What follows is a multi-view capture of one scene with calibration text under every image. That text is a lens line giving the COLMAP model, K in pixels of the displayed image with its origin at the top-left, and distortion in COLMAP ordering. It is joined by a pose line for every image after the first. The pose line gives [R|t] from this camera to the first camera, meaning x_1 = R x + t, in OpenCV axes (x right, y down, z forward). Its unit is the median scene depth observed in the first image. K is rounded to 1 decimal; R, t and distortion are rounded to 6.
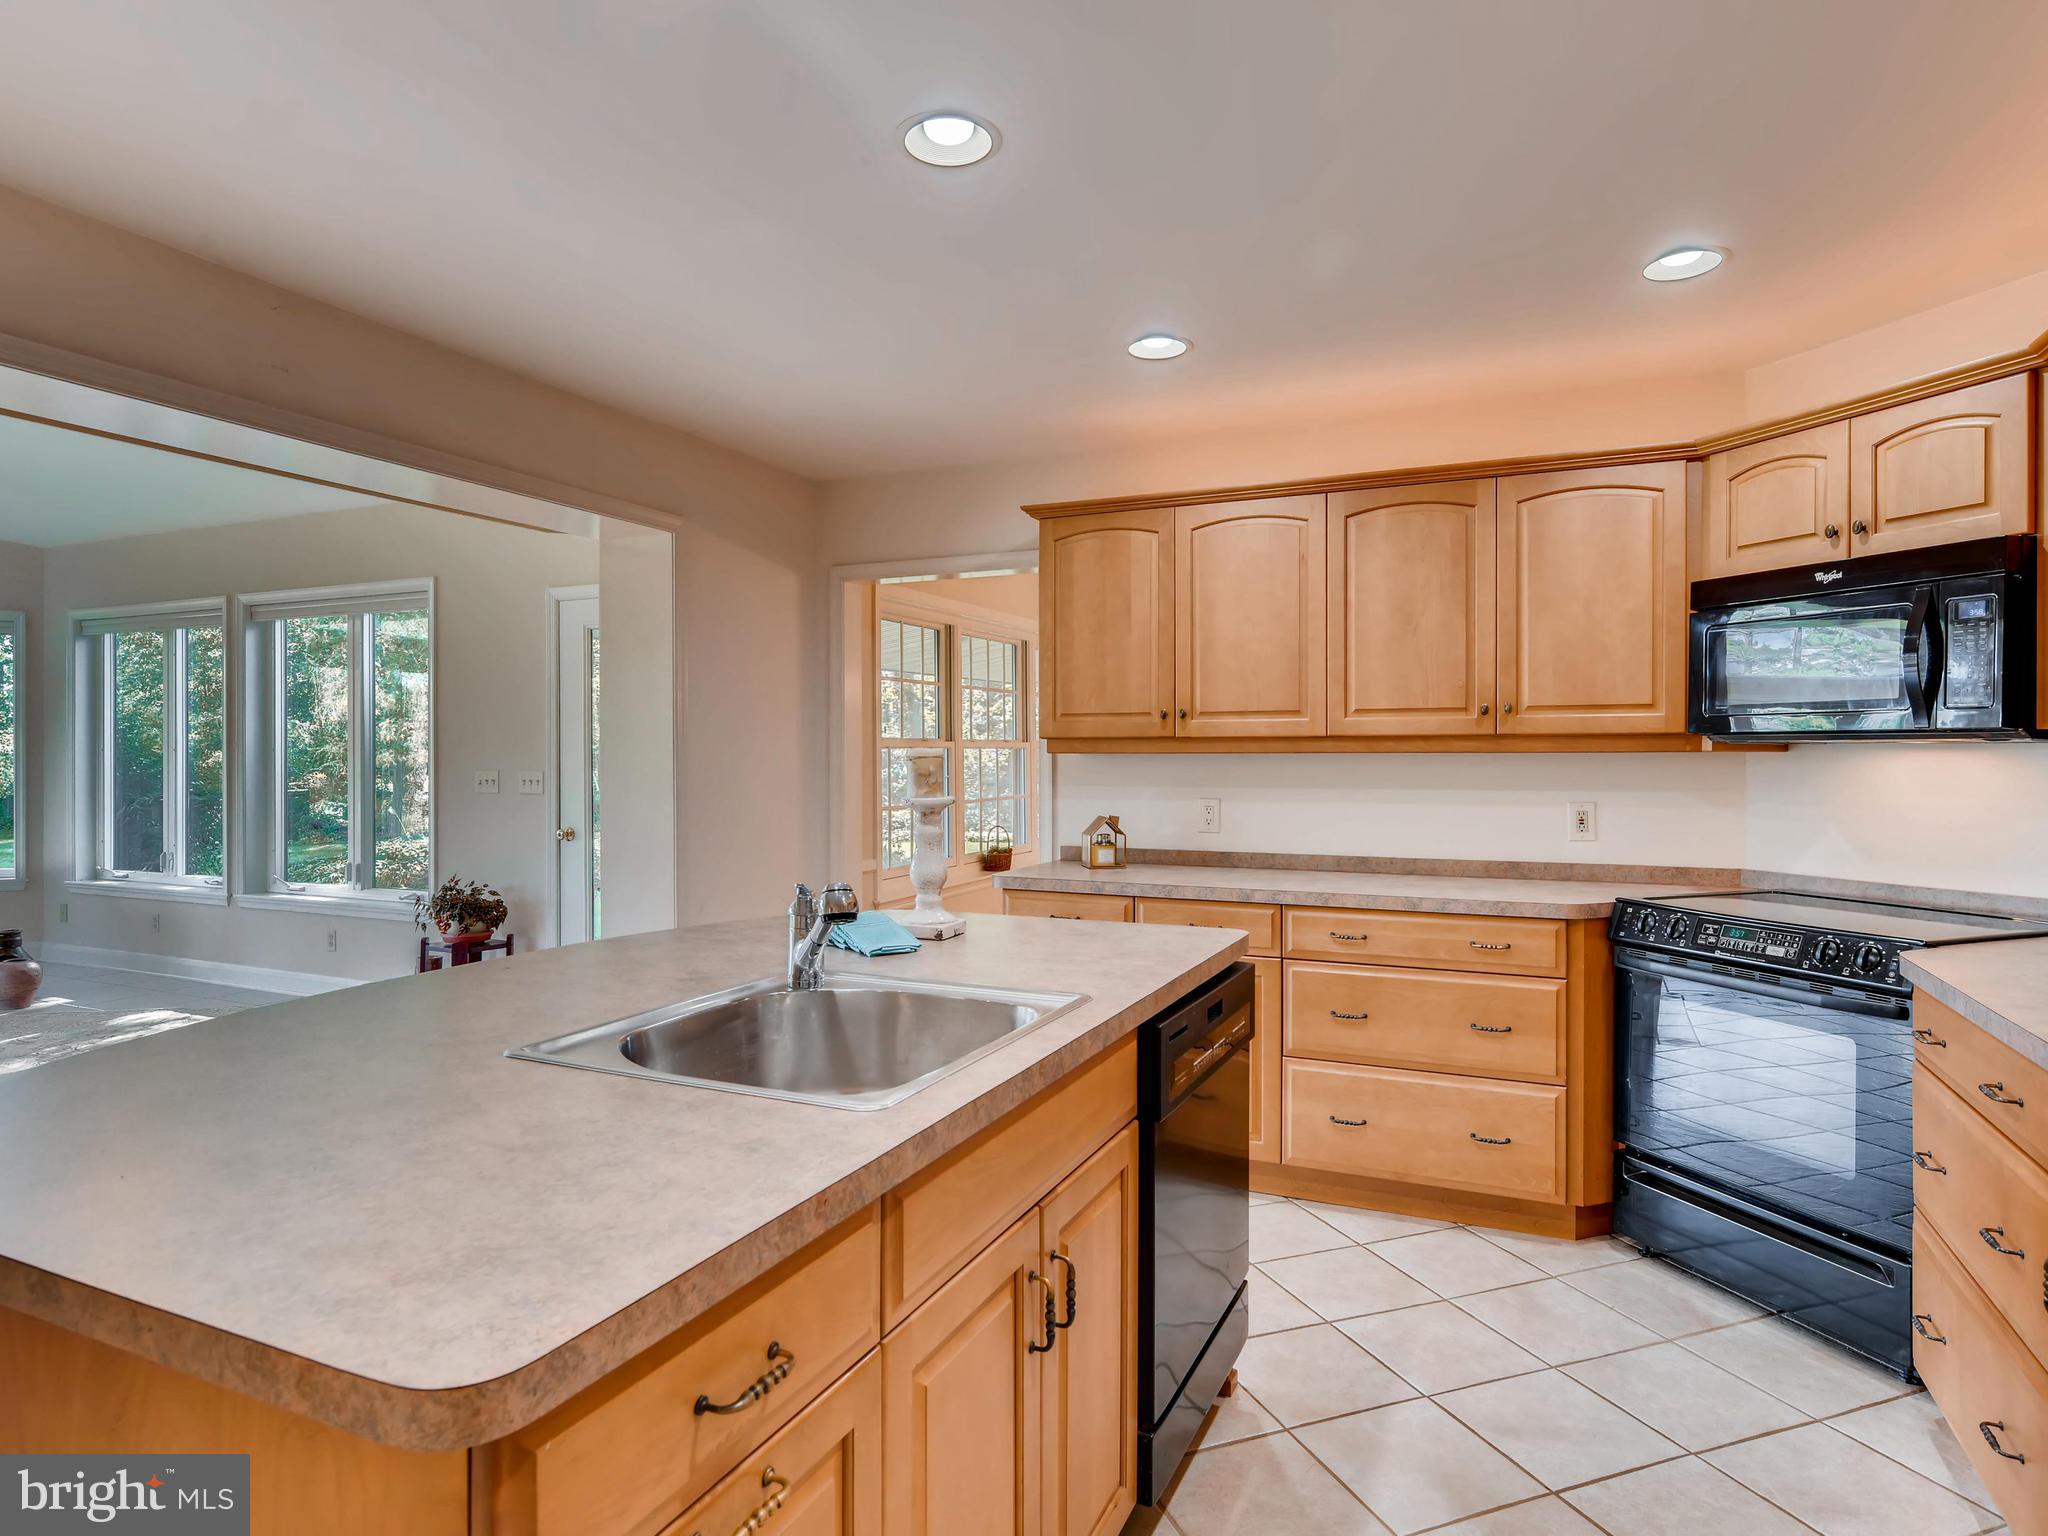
lens RADIAL K [[1160.8, 0, 1022.4], [0, 1160.8, 762.8], [0, 0, 1]] dist [-0.007671, 0.003626]
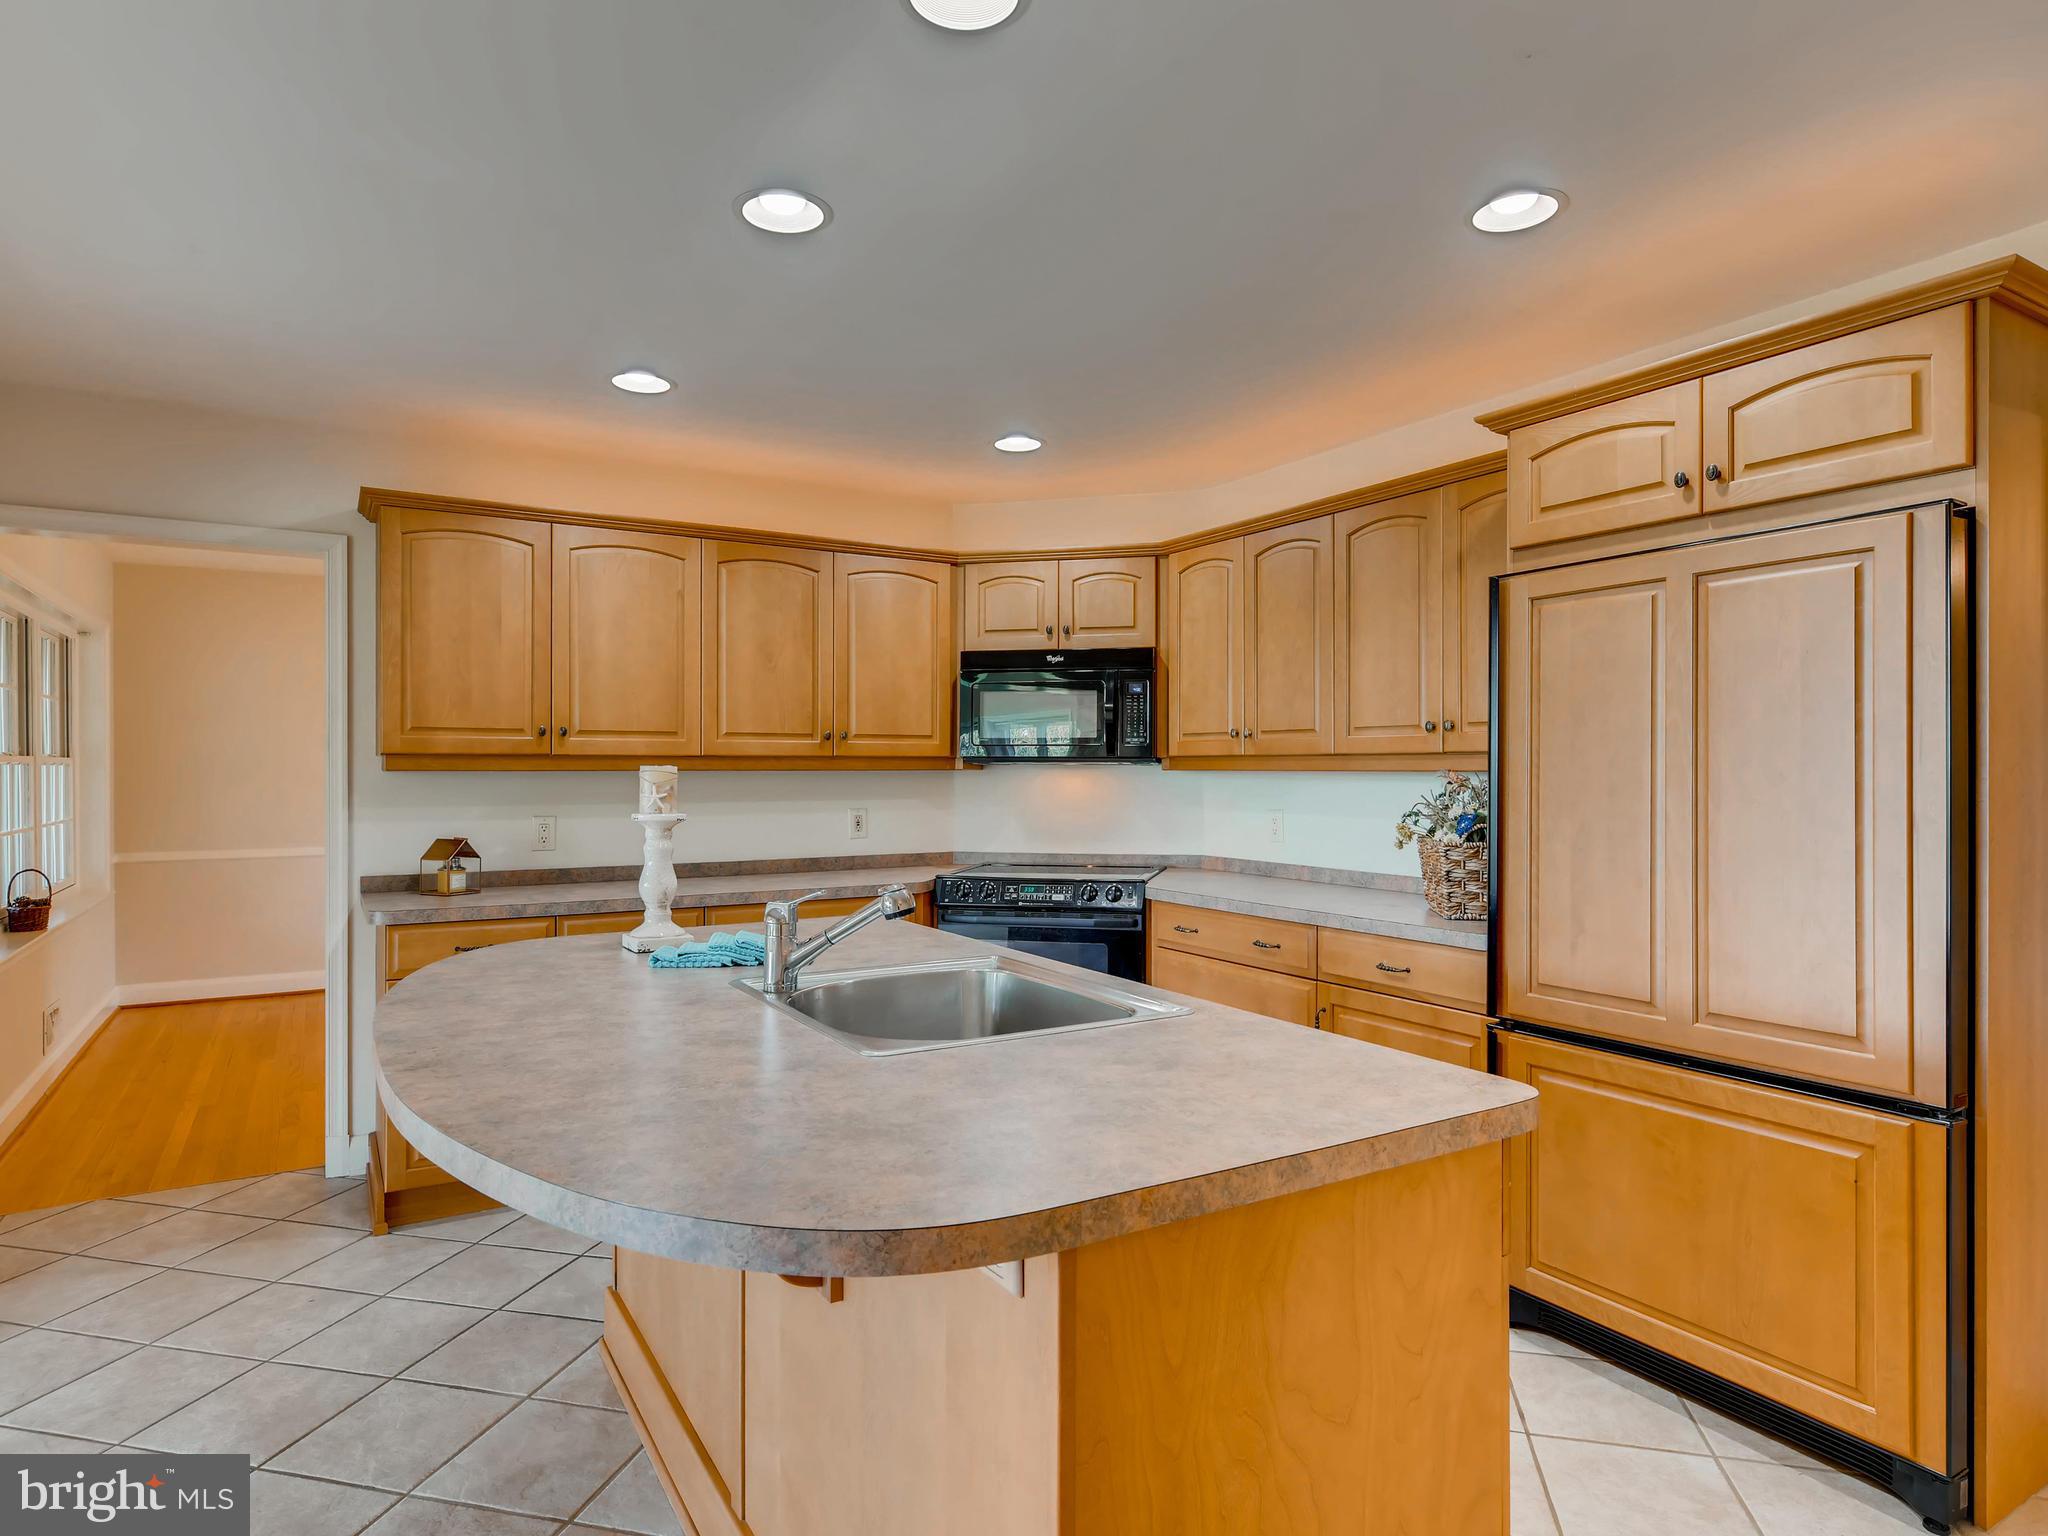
lens RADIAL K [[1160.8, 0, 1019.3], [0, 1160.8, 769.7], [0, 0, 1]] dist [-0.007671, 0.003626]
pose [[0.561464, 0.001871, 0.827499, -0.514524], [0.006968, 0.999951, -0.006989, 0.000496], [-0.827472, 0.009690, 0.561423, 0.123563]]
